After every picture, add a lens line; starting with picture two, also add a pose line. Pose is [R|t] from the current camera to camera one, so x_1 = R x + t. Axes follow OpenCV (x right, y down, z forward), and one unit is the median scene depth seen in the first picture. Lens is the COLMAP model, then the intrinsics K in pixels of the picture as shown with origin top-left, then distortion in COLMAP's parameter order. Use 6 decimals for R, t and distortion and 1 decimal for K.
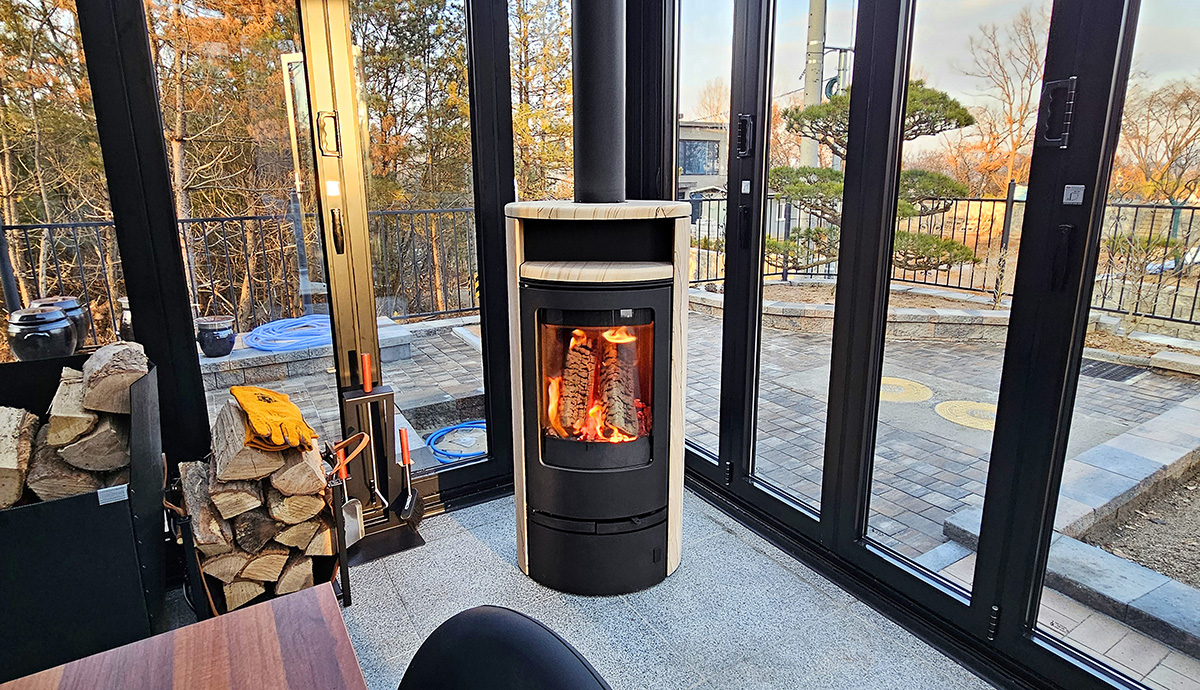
lens RADIAL K [[645.7, 0, 600.0], [0, 645.7, 345.0], [0, 0, 1]] dist [-0.004149, -0.000182]
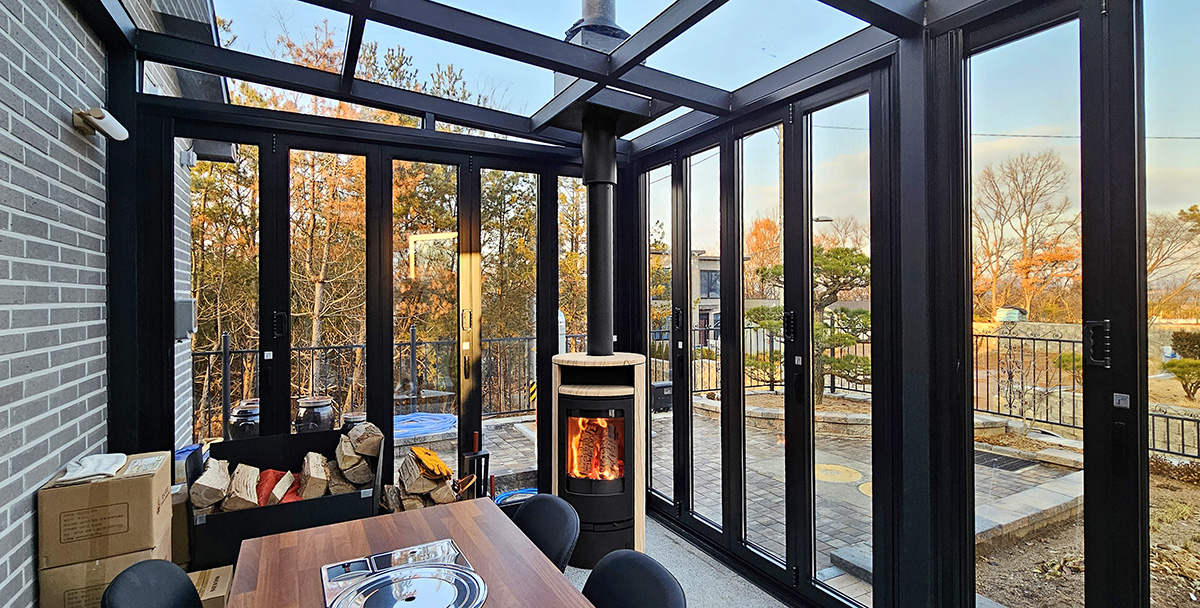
lens RADIAL K [[566.1, 0, 614.3], [0, 566.1, 310.3], [0, 0, 1]] dist [-0.000361, 0.000428]
pose [[0.999024, 0.004206, -0.043980, 0.104543], [-0.014266, 0.972846, -0.231015, 0.040426], [0.041814, 0.231416, 0.971956, -0.631309]]
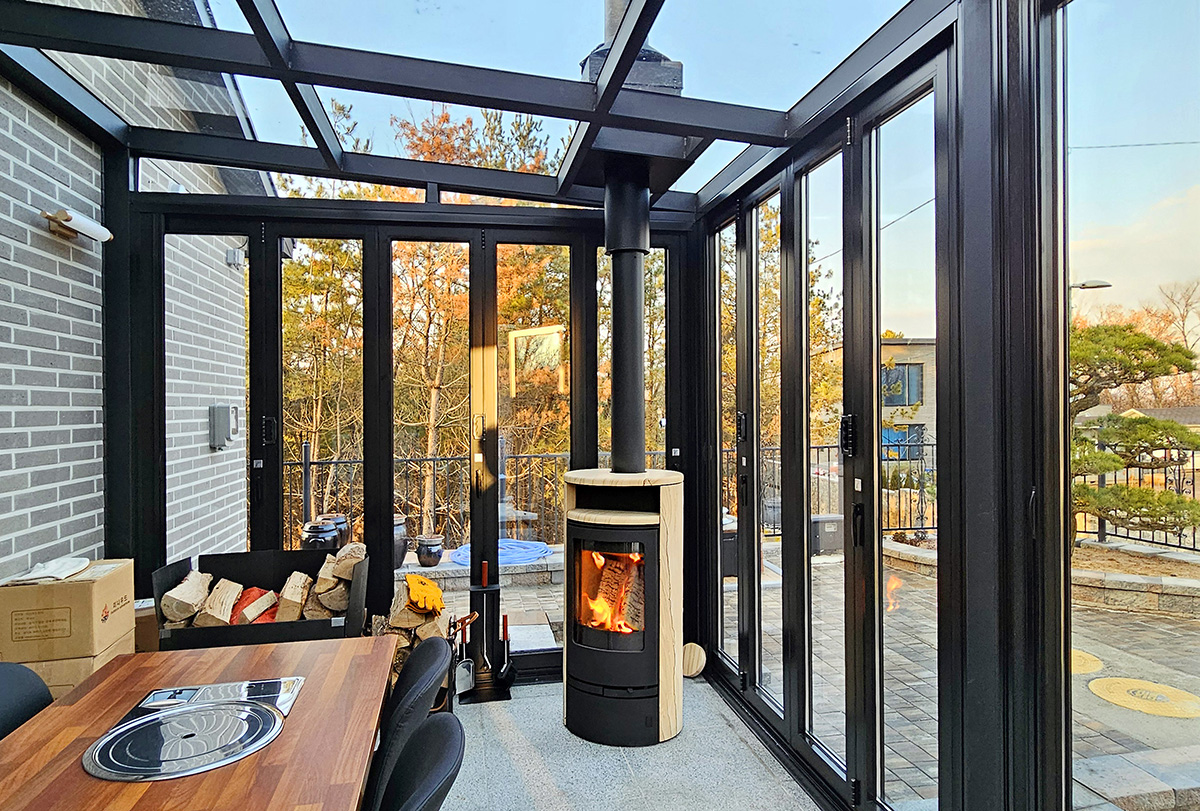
lens RADIAL K [[709.3, 0, 600.0], [0, 709.3, 423.0], [0, 0, 1]] dist [-0.000698, 0.000581]
pose [[0.939988, 0.005571, -0.341161, 0.453017], [-0.083250, 0.973394, -0.213480, 0.027794], [0.330895, 0.229070, 0.915443, -0.528584]]
